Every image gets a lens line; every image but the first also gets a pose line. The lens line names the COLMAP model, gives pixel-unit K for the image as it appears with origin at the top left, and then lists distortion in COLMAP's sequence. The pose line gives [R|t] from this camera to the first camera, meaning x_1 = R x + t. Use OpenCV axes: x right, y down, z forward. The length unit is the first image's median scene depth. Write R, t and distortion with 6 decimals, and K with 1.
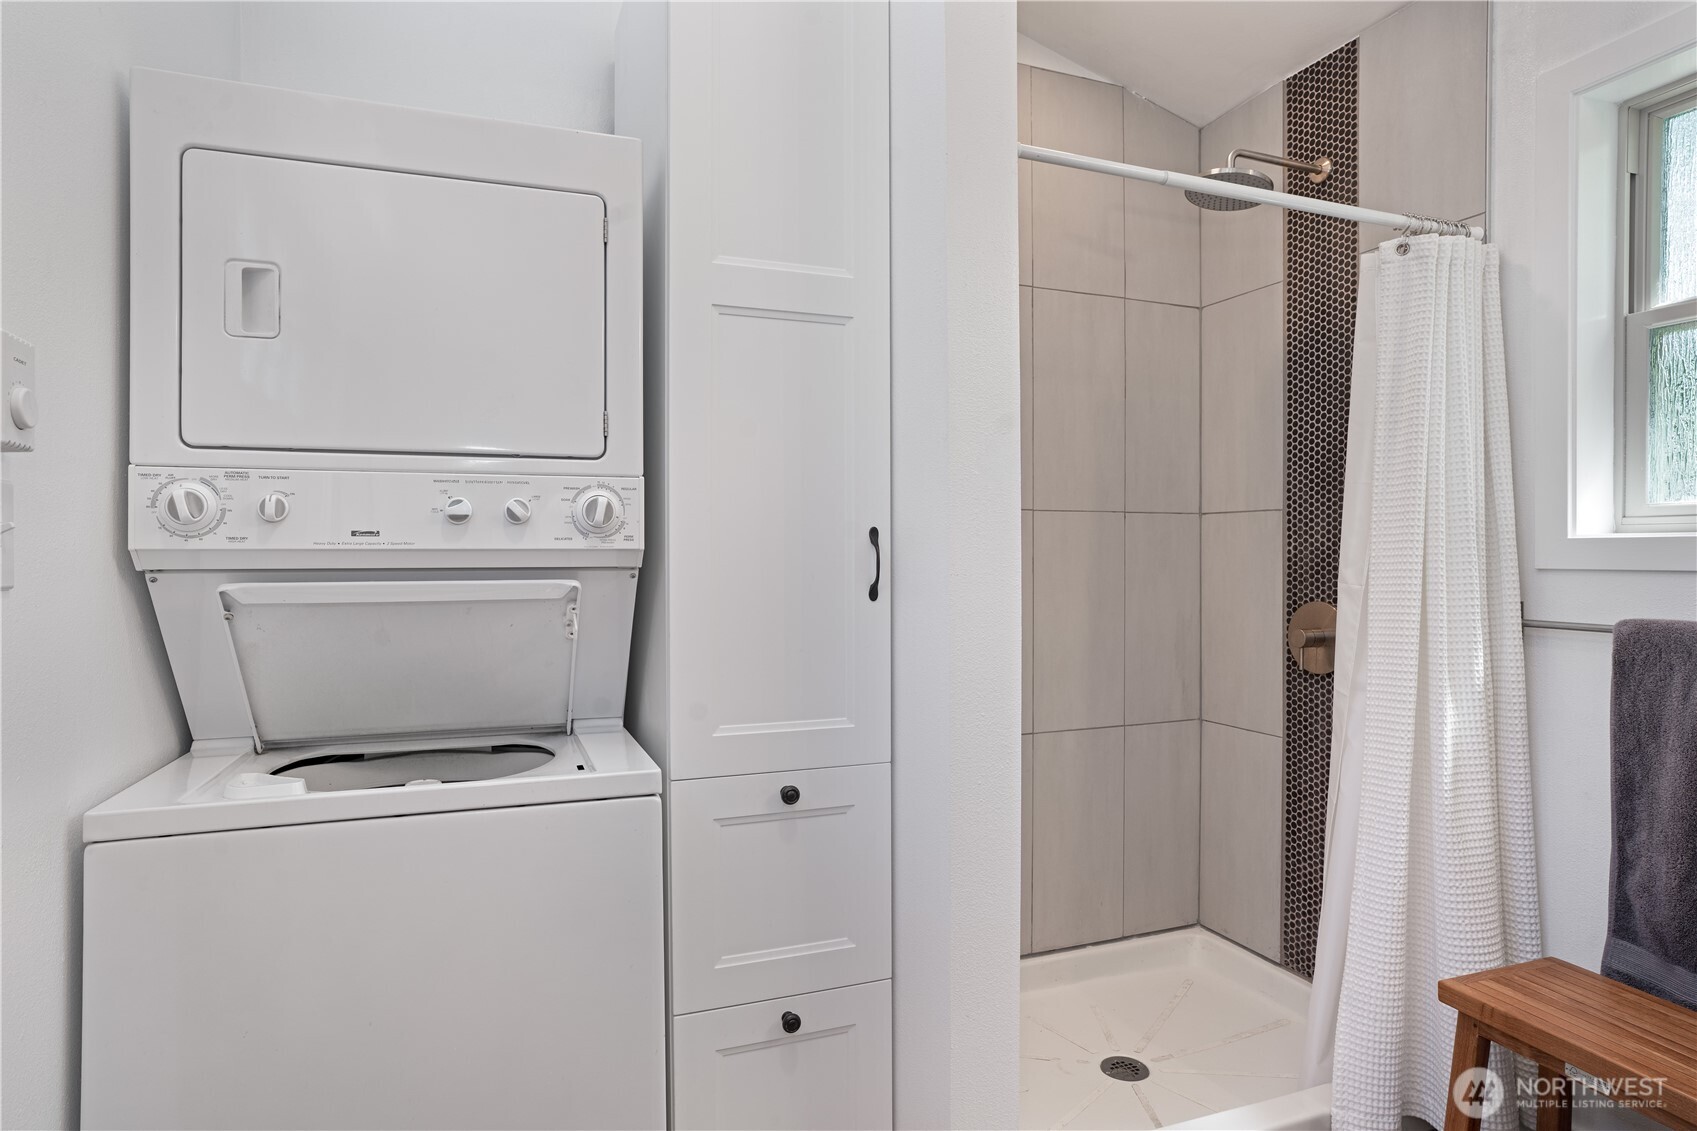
lens RADIAL K [[942.6, 0, 851.2], [0, 942.6, 553.6], [0, 0, 1]] dist [-0.000749, 0.001226]
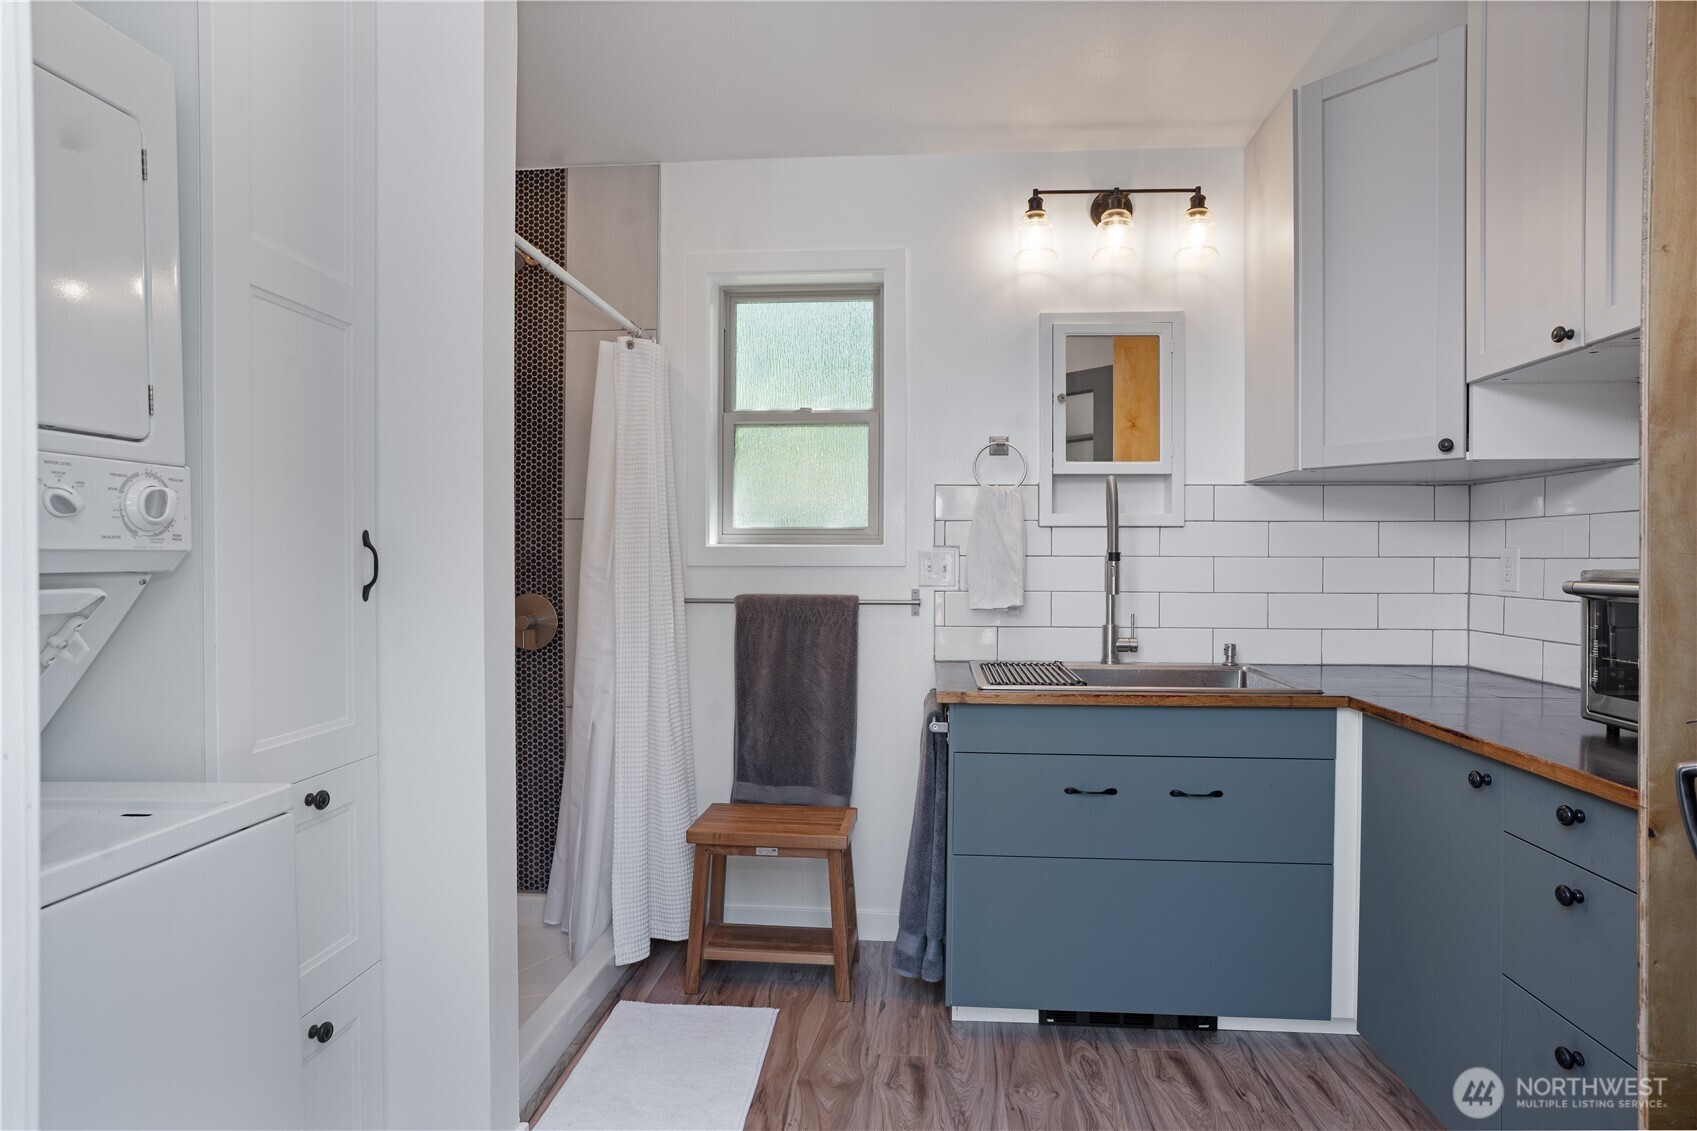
lens RADIAL K [[942.3, 0, 852.1], [0, 942.3, 559.7], [0, 0, 1]] dist [-0.001247, 0.000480]
pose [[0.446334, -0.002553, 0.894863, -0.623525], [-0.001128, 0.999994, 0.003416, 0.000222], [-0.894866, -0.002534, 0.446328, 0.056890]]
